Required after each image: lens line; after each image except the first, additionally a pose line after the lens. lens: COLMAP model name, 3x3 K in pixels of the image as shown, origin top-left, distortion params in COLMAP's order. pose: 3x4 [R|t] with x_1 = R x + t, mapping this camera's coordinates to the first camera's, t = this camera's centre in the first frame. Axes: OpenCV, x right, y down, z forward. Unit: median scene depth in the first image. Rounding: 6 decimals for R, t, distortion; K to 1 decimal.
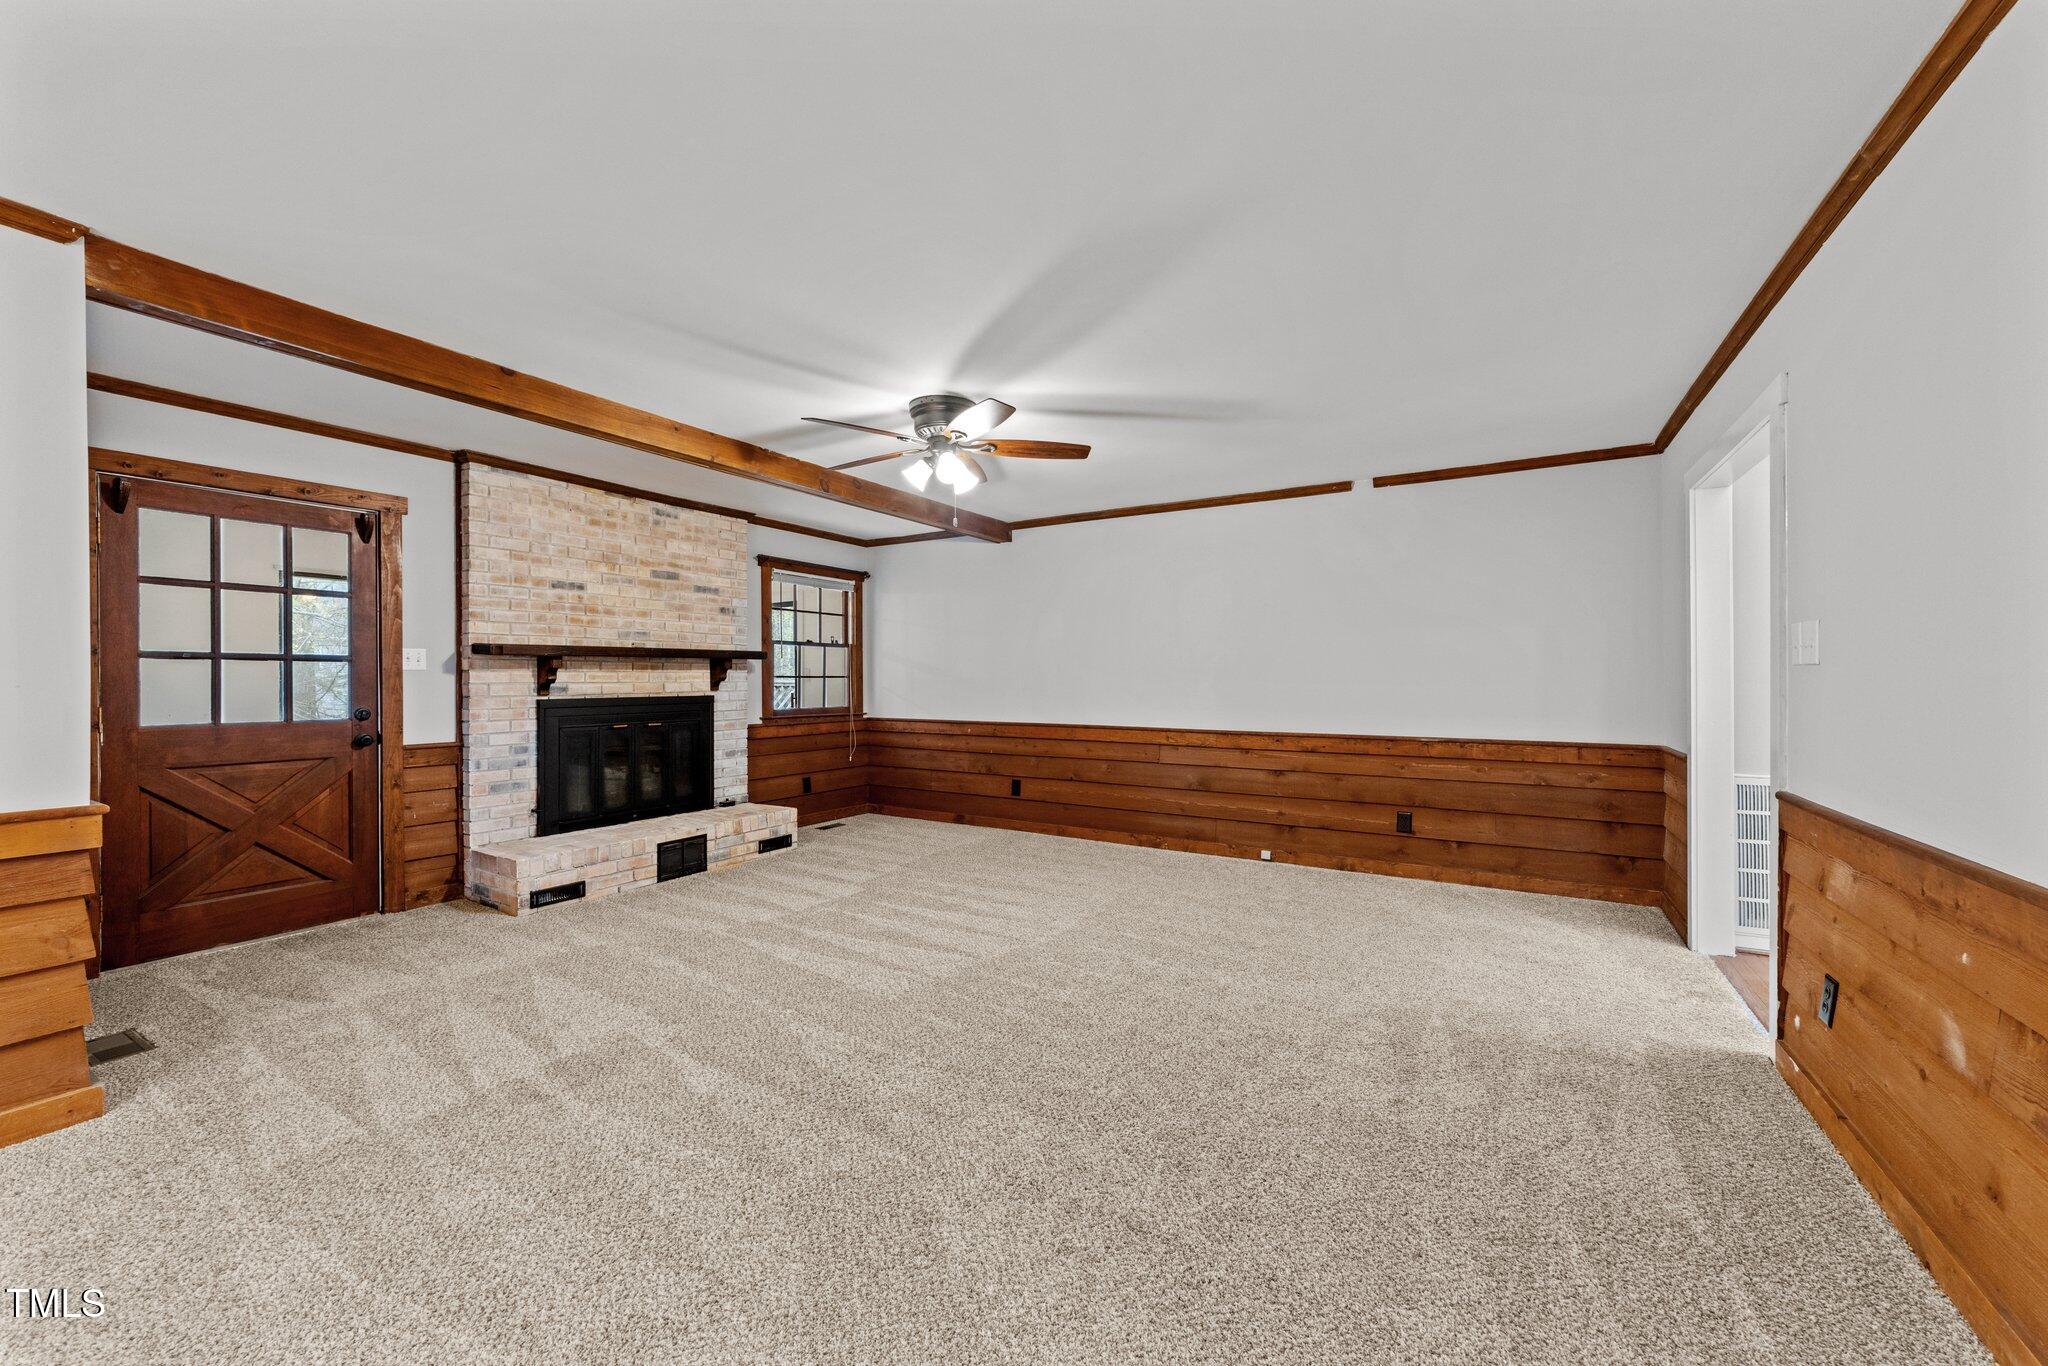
lens RADIAL K [[774.7, 0, 1017.1], [0, 774.7, 687.9], [0, 0, 1]] dist [-0.010276, 0.002557]
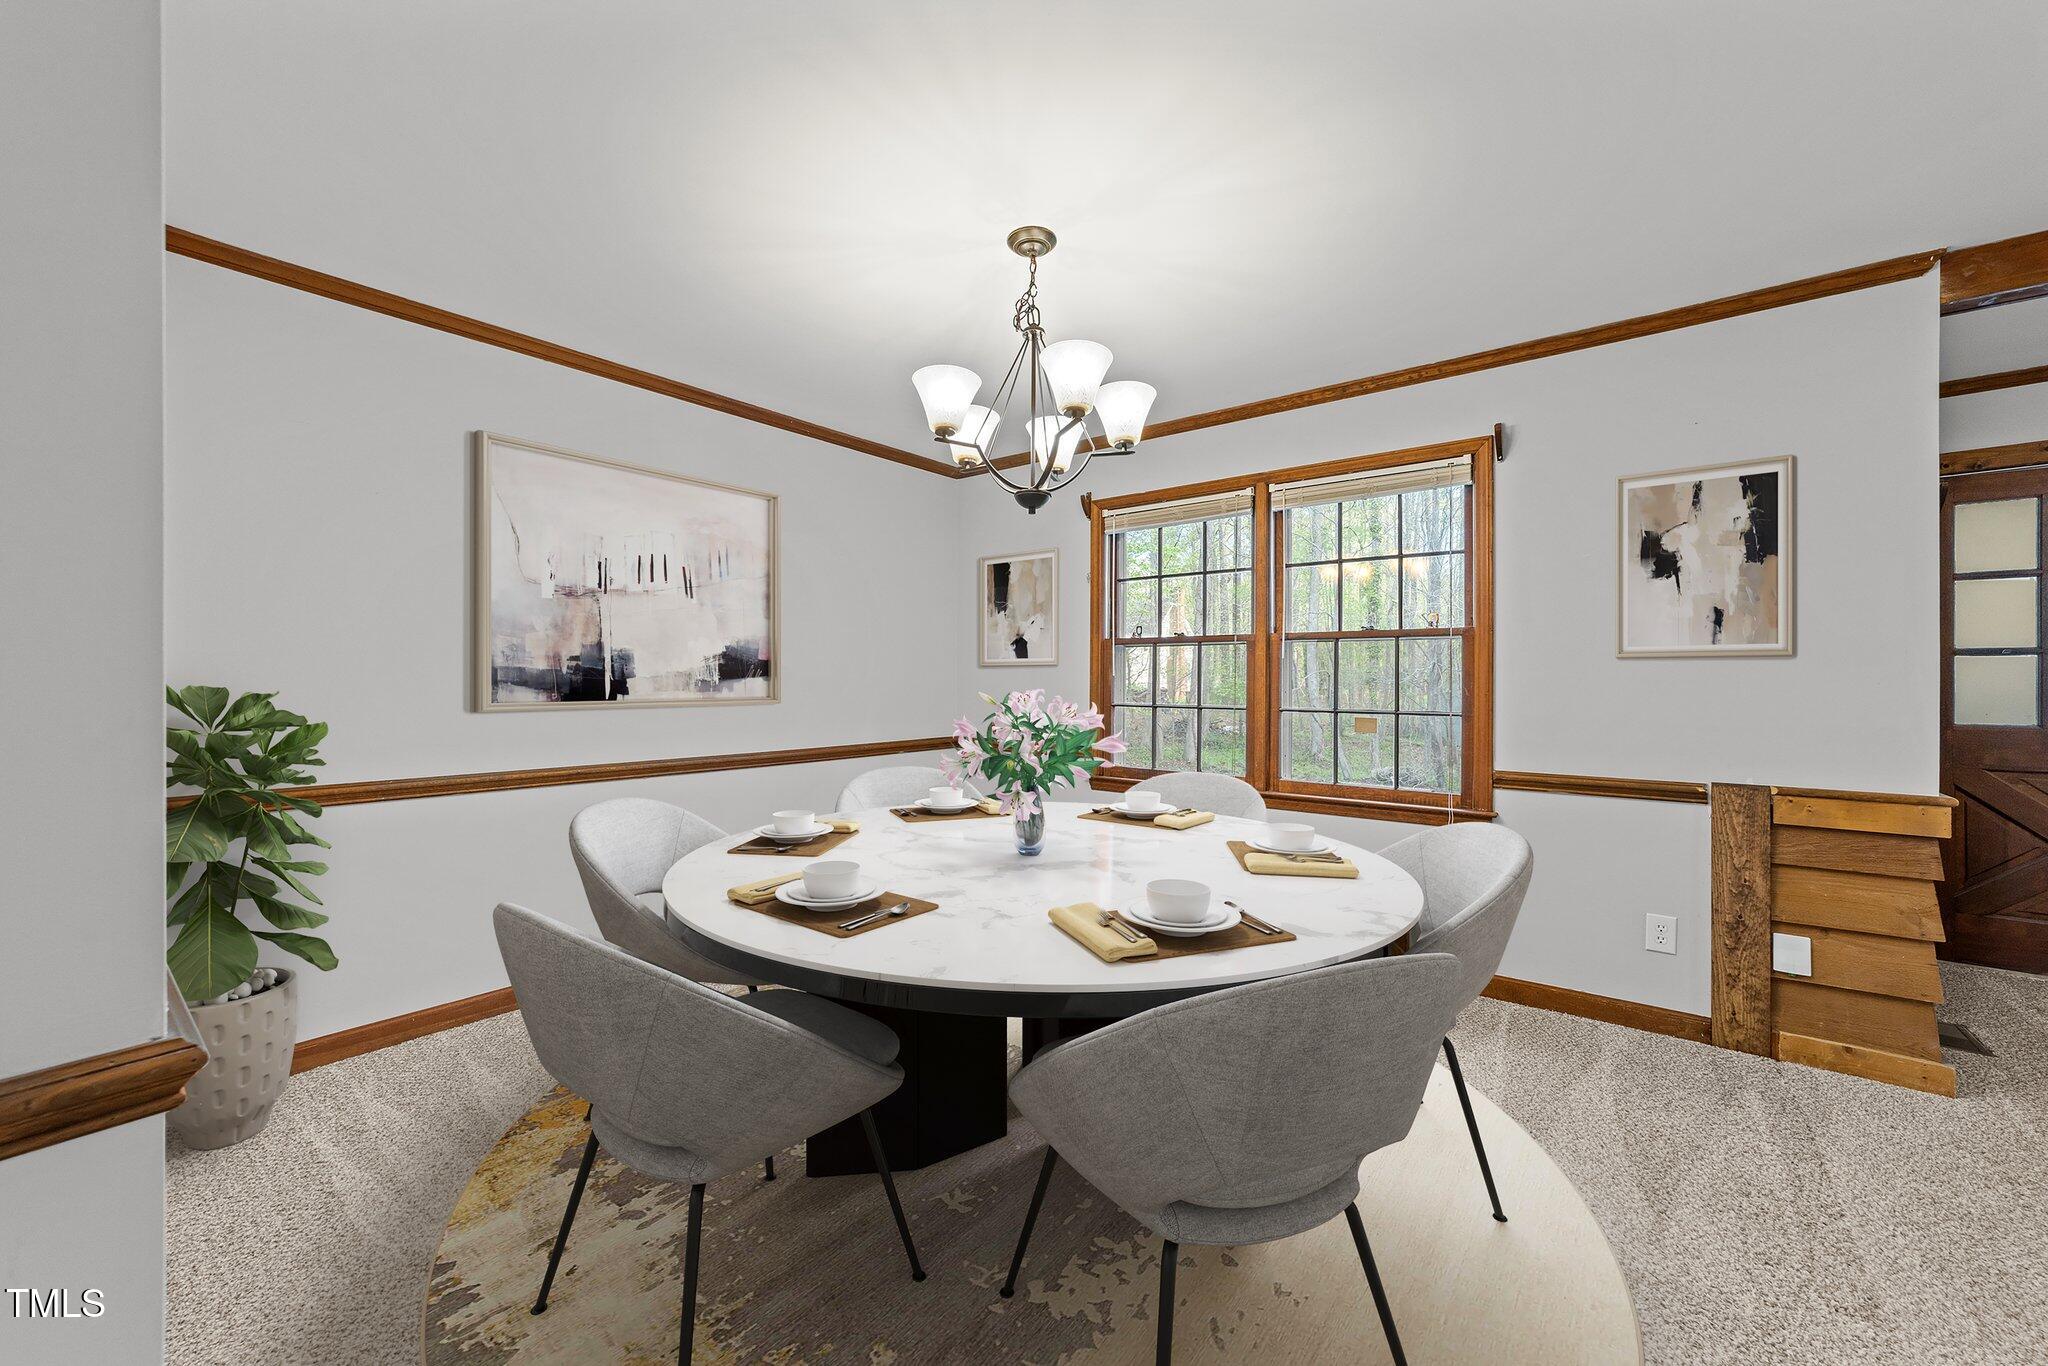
lens RADIAL K [[777.7, 0, 1028.0], [0, 777.7, 676.4], [0, 0, 1]] dist [0.002982, 0.000436]
pose [[-0.105518, -0.000954, -0.994417, -0.005057], [-0.011564, 0.999933, 0.000268, 0.001280], [0.994350, 0.011527, -0.105522, -0.069100]]
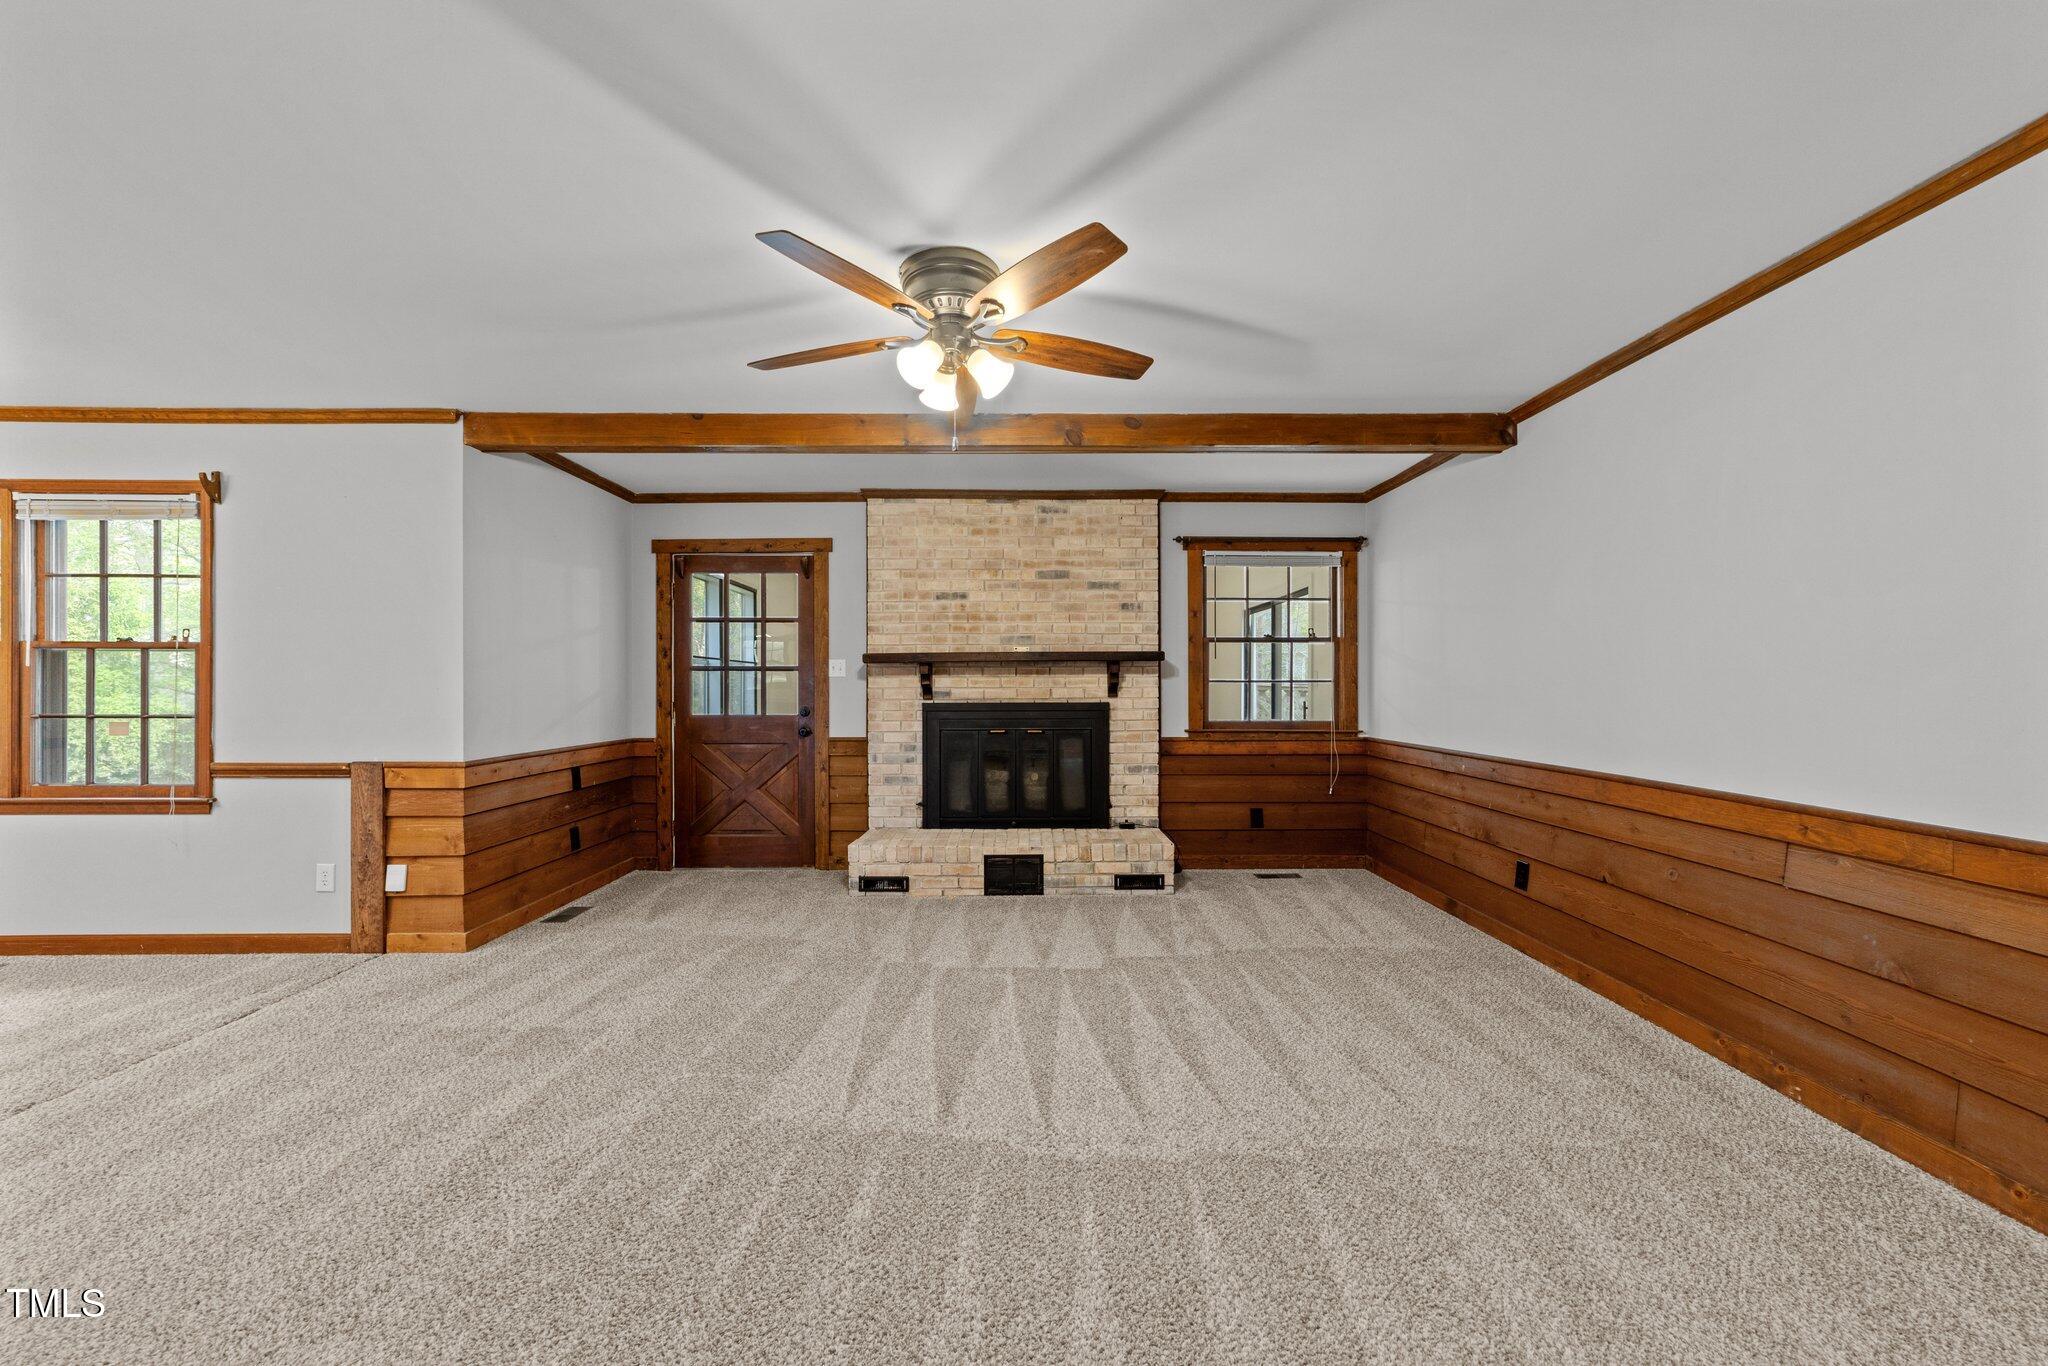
lens RADIAL K [[774.7, 0, 1025.0], [0, 774.7, 687.8], [0, 0, 1]] dist [-0.010276, 0.002557]
pose [[0.533787, 0.002929, -0.845614, 0.426820], [-0.009281, 0.999954, -0.002395, -0.005536], [0.845568, 0.009127, 0.533789, 0.593056]]
